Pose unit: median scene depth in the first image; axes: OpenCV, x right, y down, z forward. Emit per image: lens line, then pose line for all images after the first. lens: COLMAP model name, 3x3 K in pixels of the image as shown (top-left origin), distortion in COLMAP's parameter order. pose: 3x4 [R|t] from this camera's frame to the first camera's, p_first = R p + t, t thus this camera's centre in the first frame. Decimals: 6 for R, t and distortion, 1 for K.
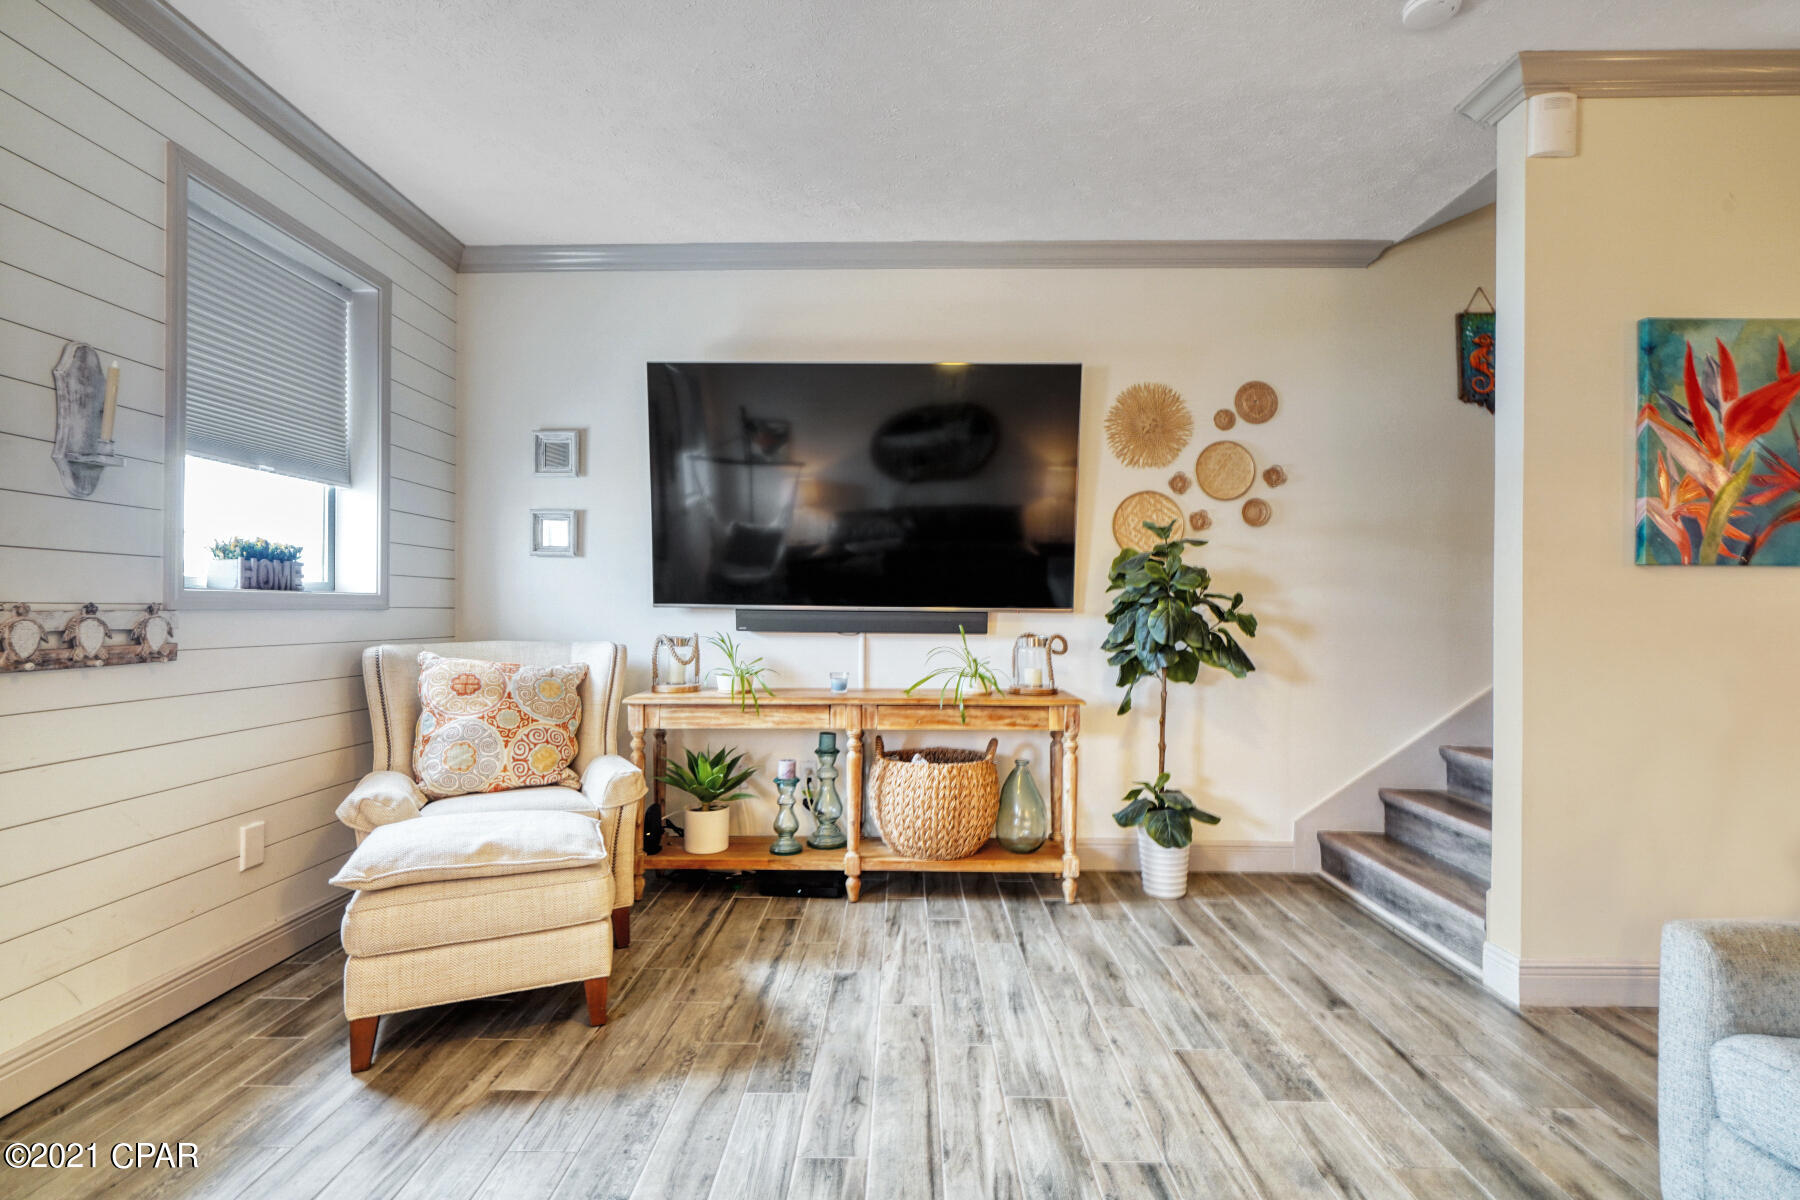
lens RADIAL K [[831.9, 0, 875.0], [0, 831.9, 603.6], [0, 0, 1]] dist [-0.000771, 0.000214]
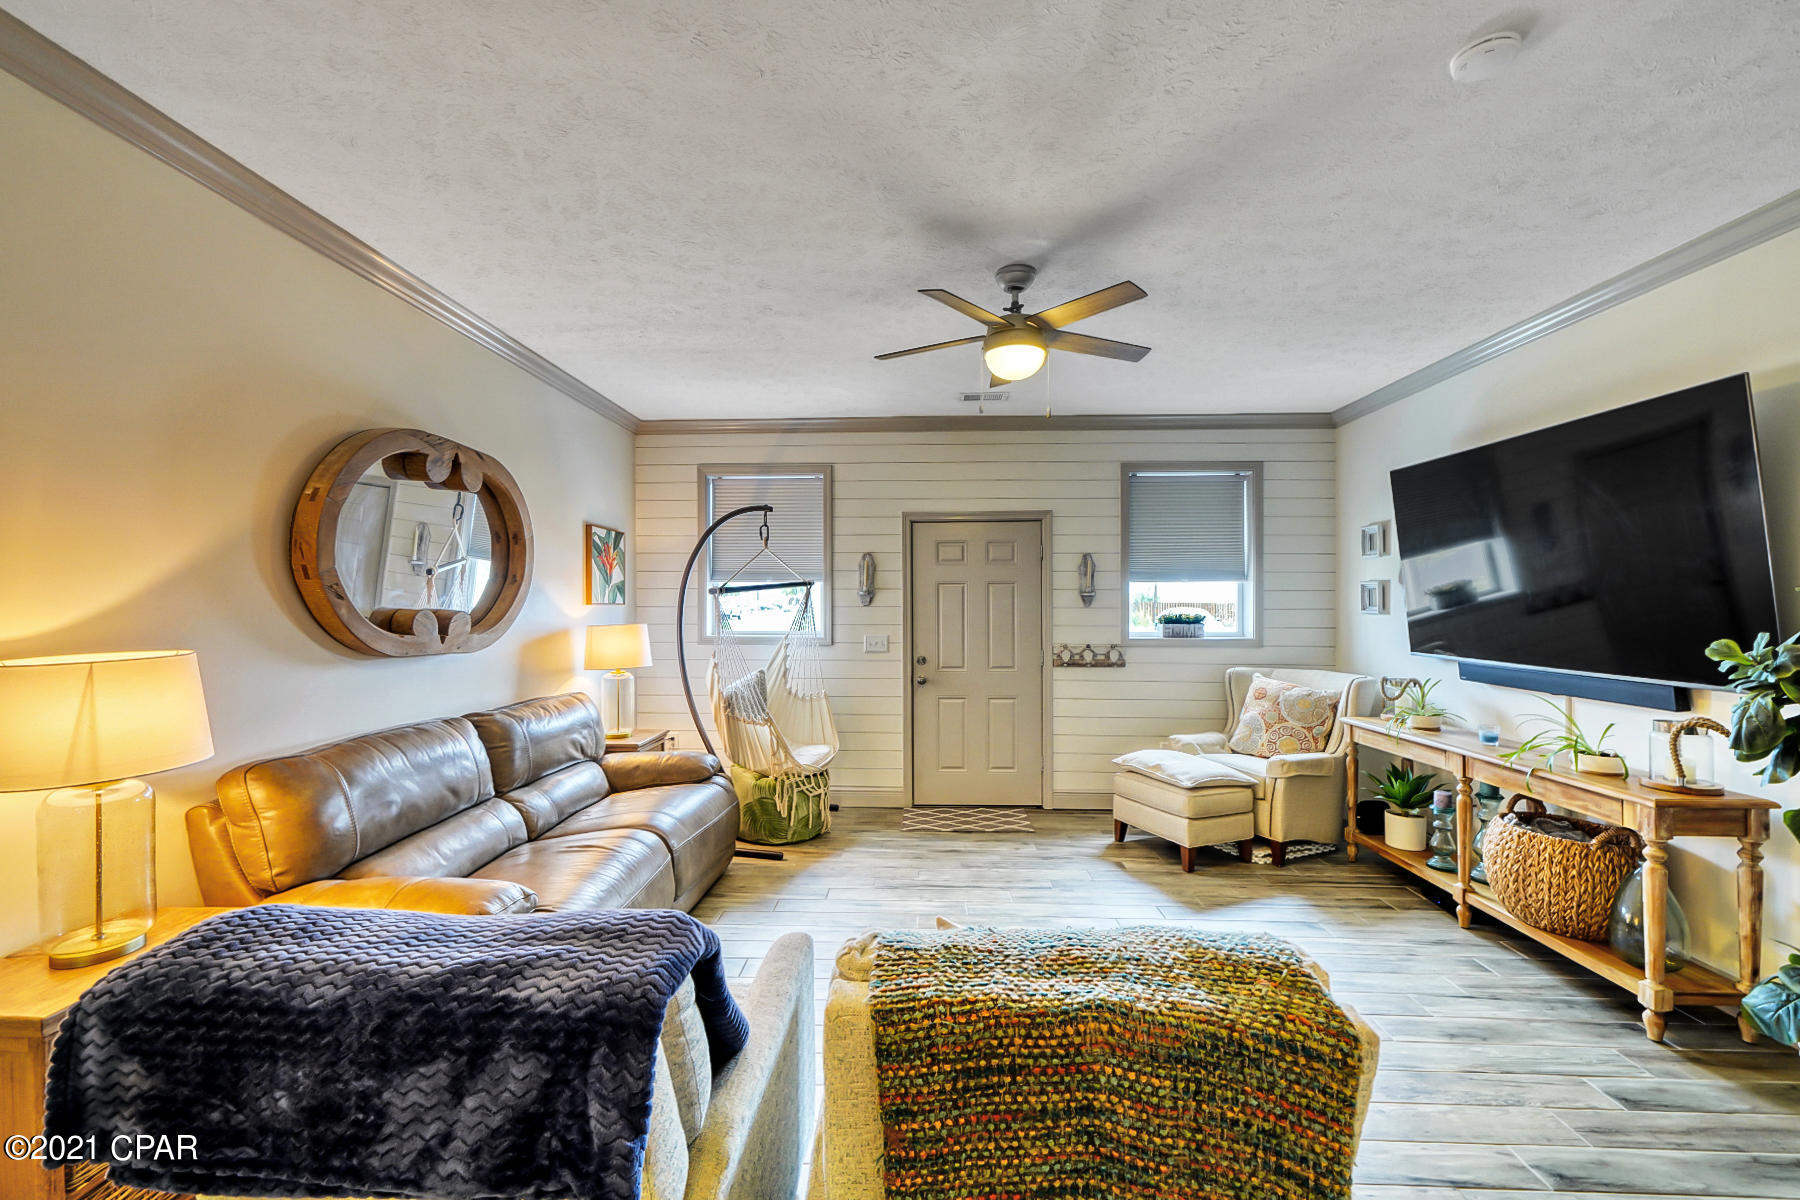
lens RADIAL K [[734.1, 0, 909.2], [0, 734.1, 601.7], [0, 0, 1]] dist [-0.000097, 0.000029]
pose [[-0.001179, -0.007692, -0.999970, 0.987495], [0.004572, 0.999960, -0.007698, -0.082221], [0.999989, -0.004581, -0.001144, 0.247870]]
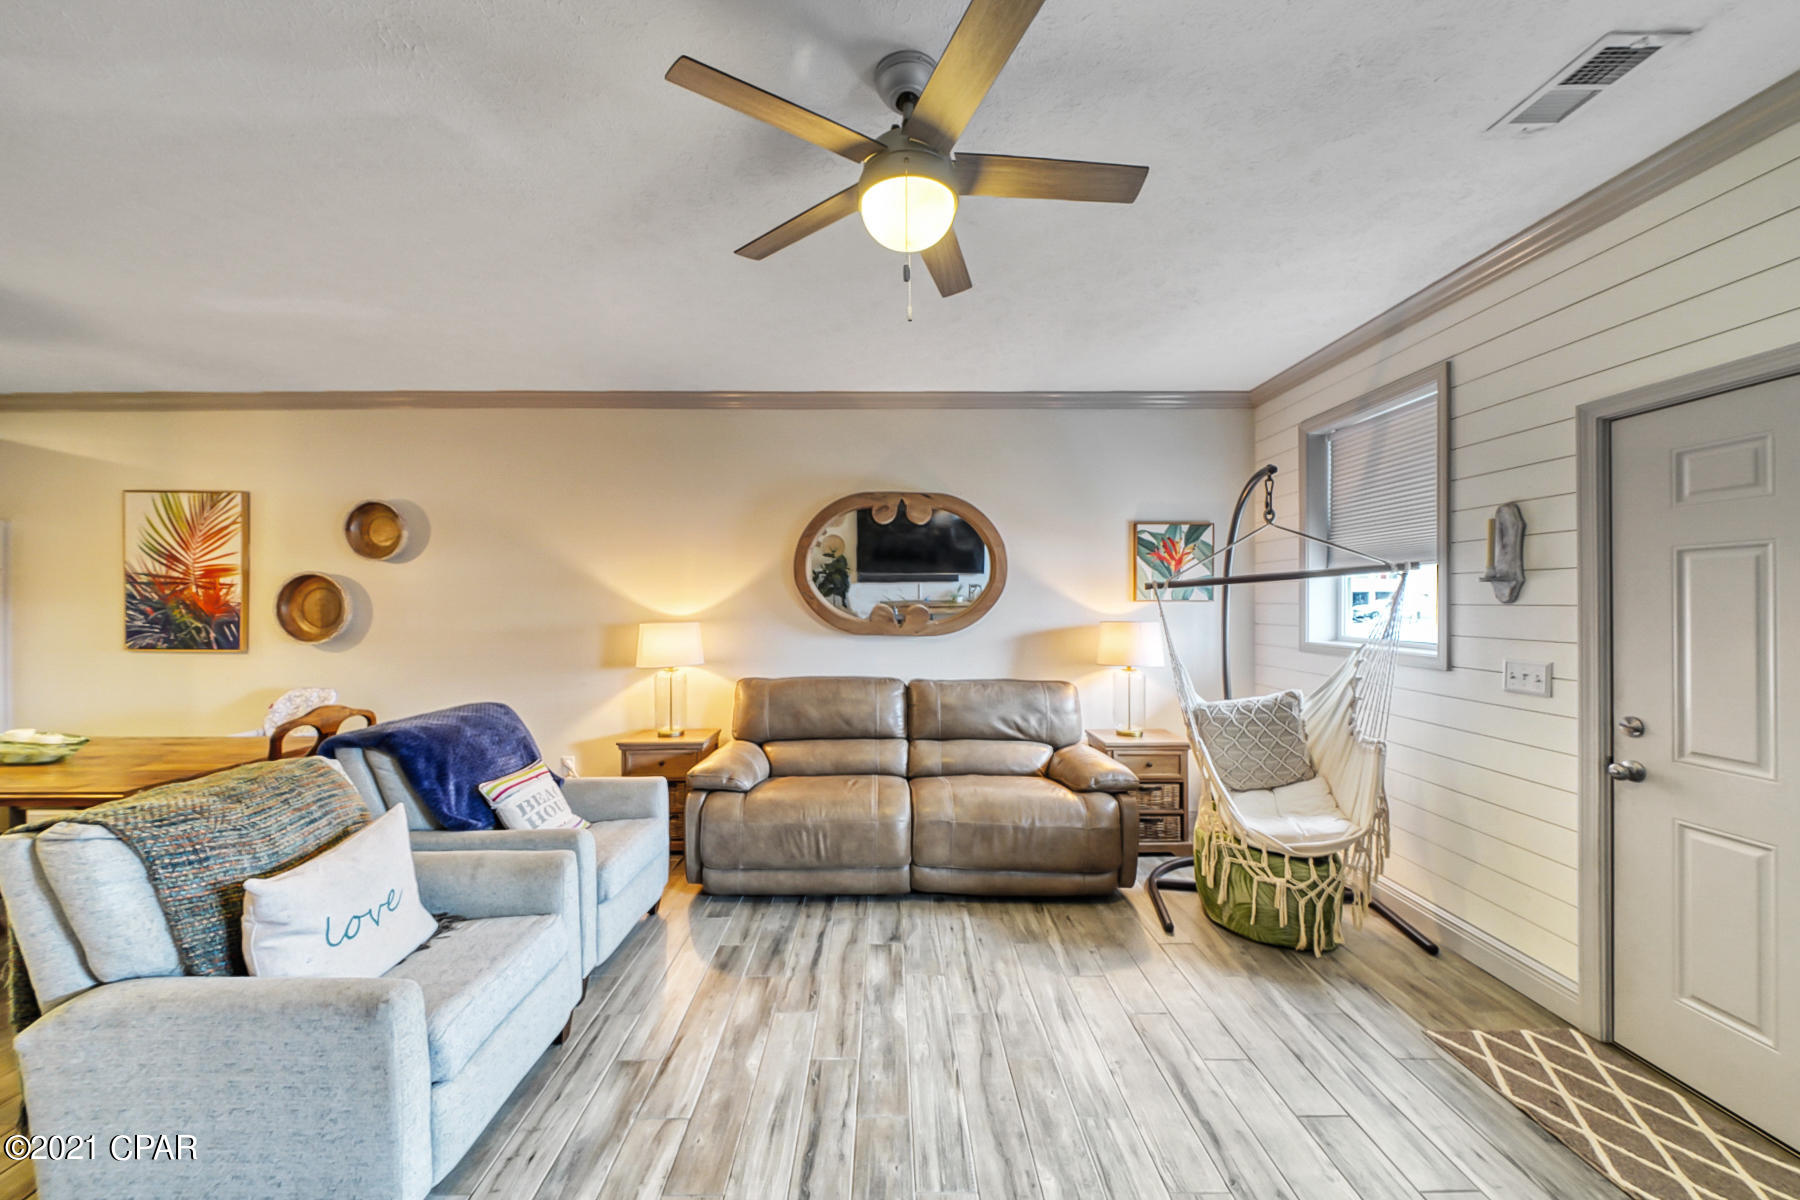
lens RADIAL K [[644.1, 0, 888.4], [0, 644.1, 602.1], [0, 0, 1]] dist [-0.004777, -0.000153]
pose [[-0.999486, -0.000441, -0.032045, 0.122659], [-0.000319, 0.999993, -0.003801, -0.084595], [0.032046, -0.003789, -0.999479, 0.869670]]
